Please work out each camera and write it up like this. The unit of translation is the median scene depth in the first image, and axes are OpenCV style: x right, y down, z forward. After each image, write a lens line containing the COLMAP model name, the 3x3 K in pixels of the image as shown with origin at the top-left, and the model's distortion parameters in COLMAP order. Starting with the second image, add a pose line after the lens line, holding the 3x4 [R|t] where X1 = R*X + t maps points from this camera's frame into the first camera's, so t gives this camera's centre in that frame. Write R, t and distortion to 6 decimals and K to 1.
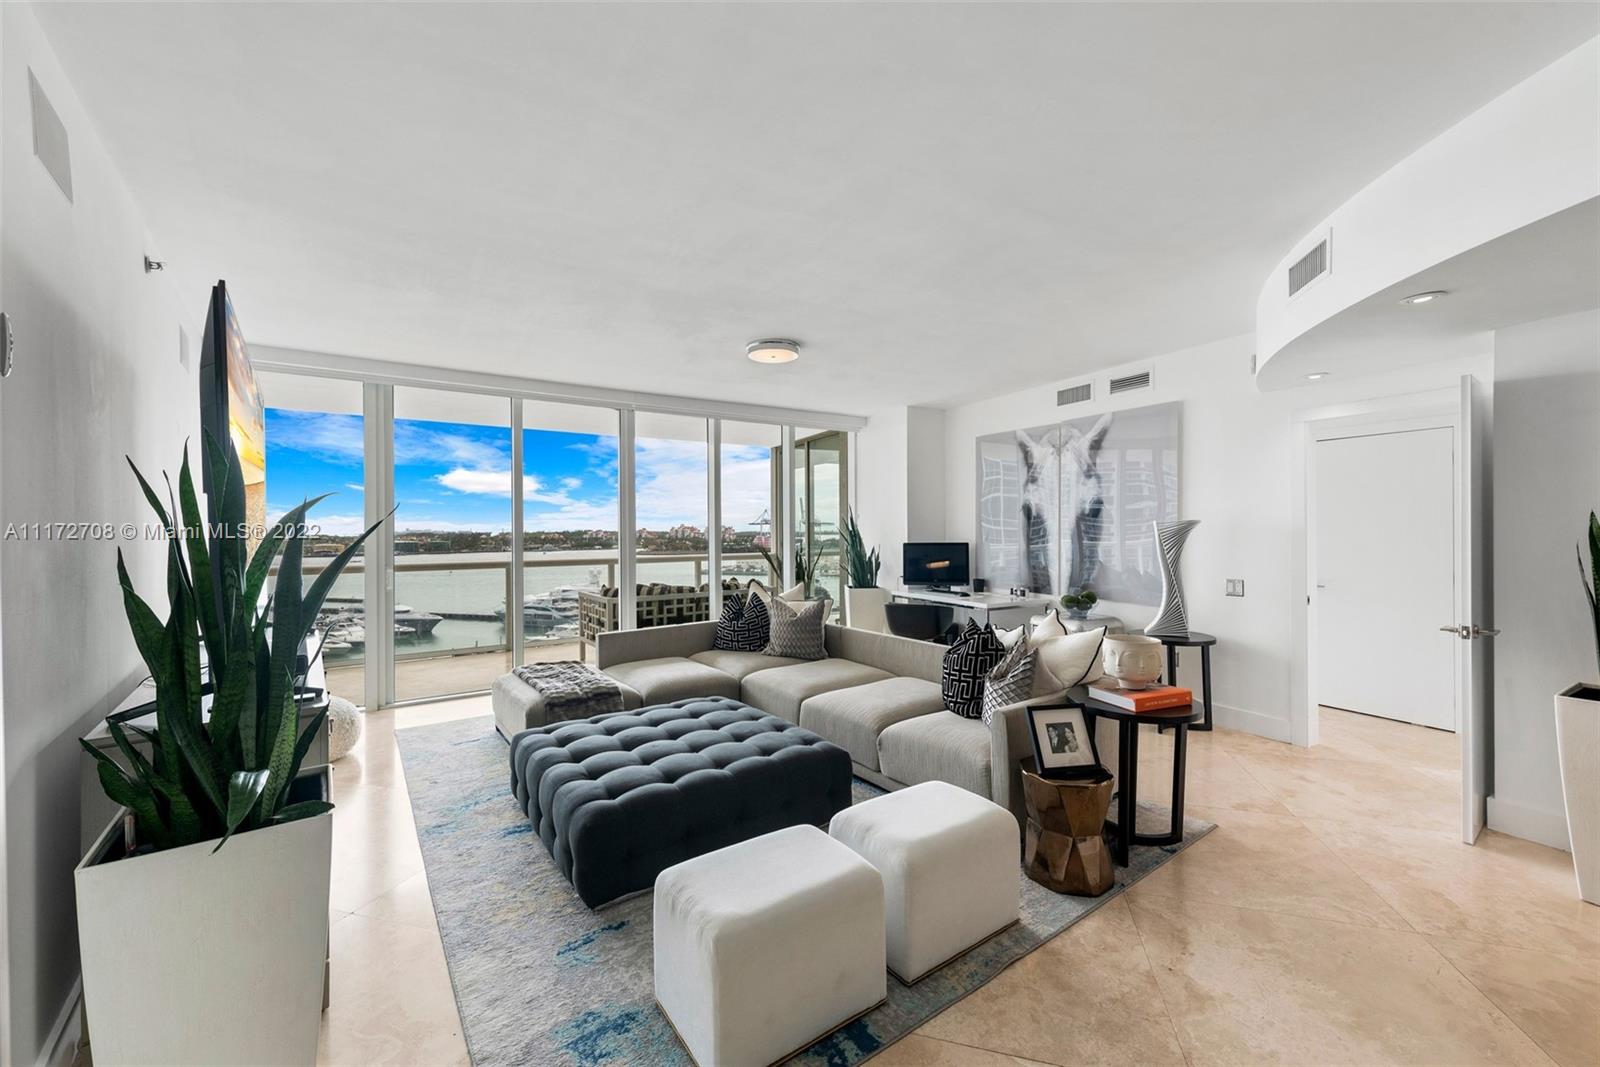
lens RADIAL K [[647.5, 0, 819.8], [0, 647.5, 537.1], [0, 0, 1]] dist [0.012666, -0.002334]
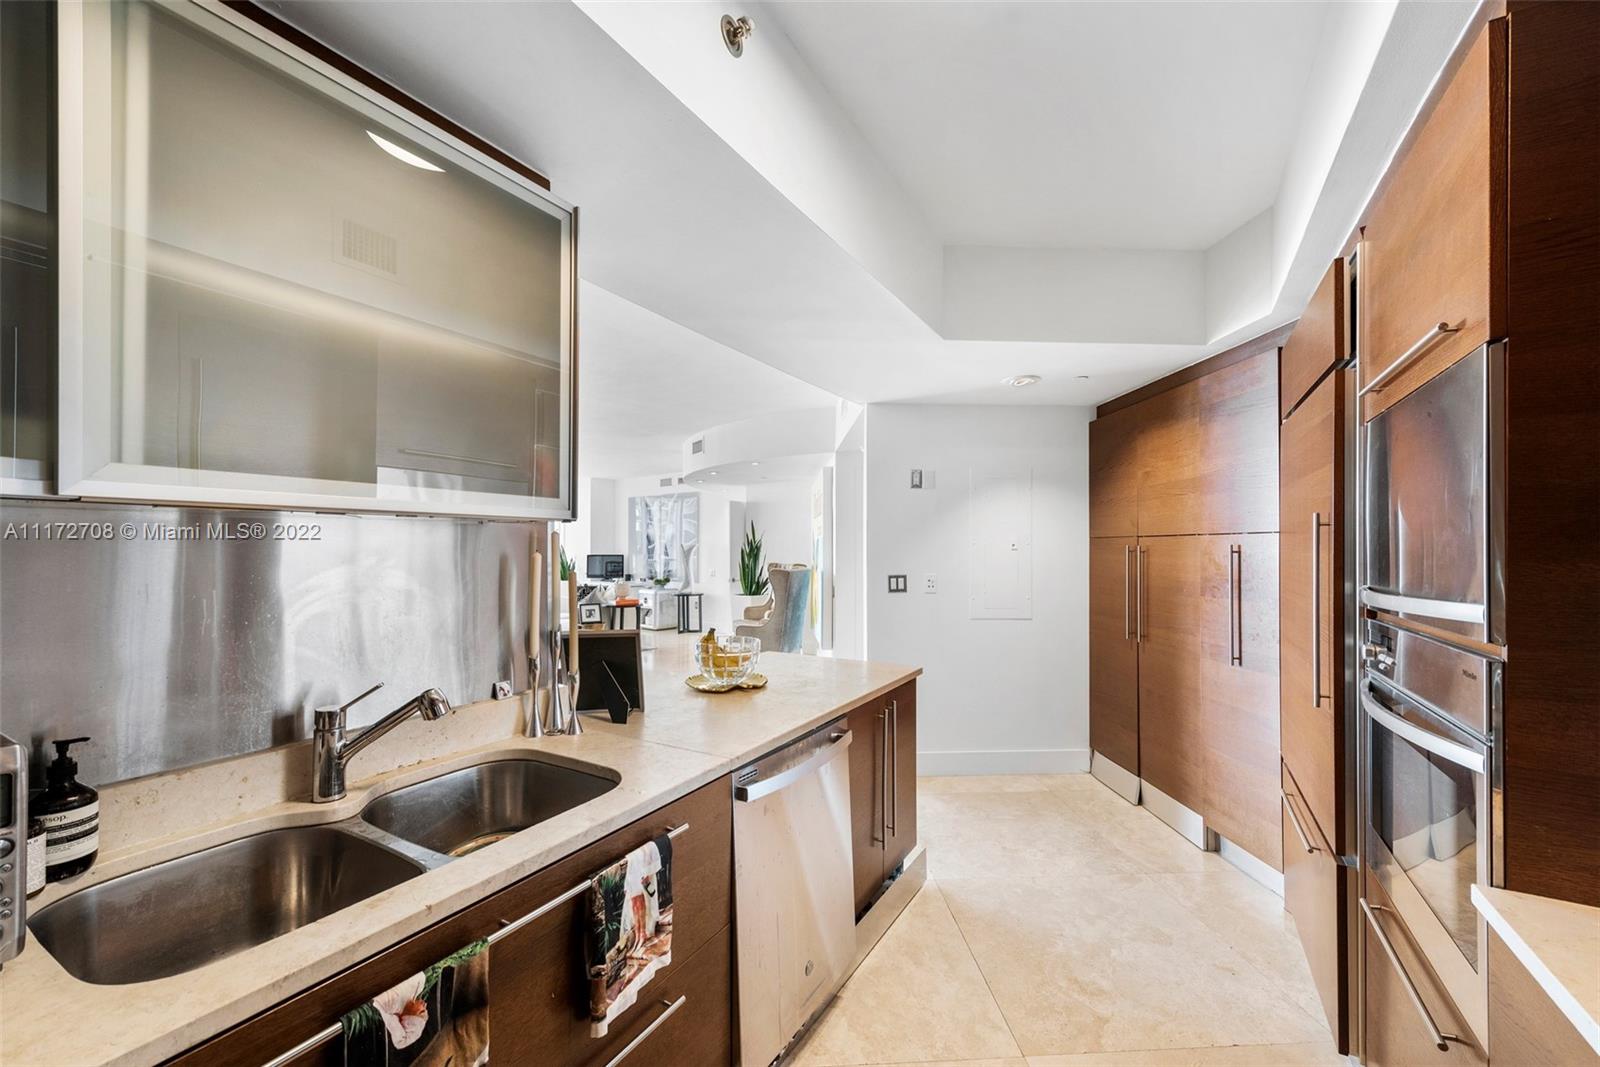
lens RADIAL K [[647.5, 0, 815.0], [0, 647.5, 545.8], [0, 0, 1]] dist [0.012666, -0.002334]
pose [[0.948300, 0.012678, 0.317123, 0.184945], [-0.007139, 0.999801, -0.018620, 0.015412], [-0.317296, 0.015393, 0.948202, -1.053454]]
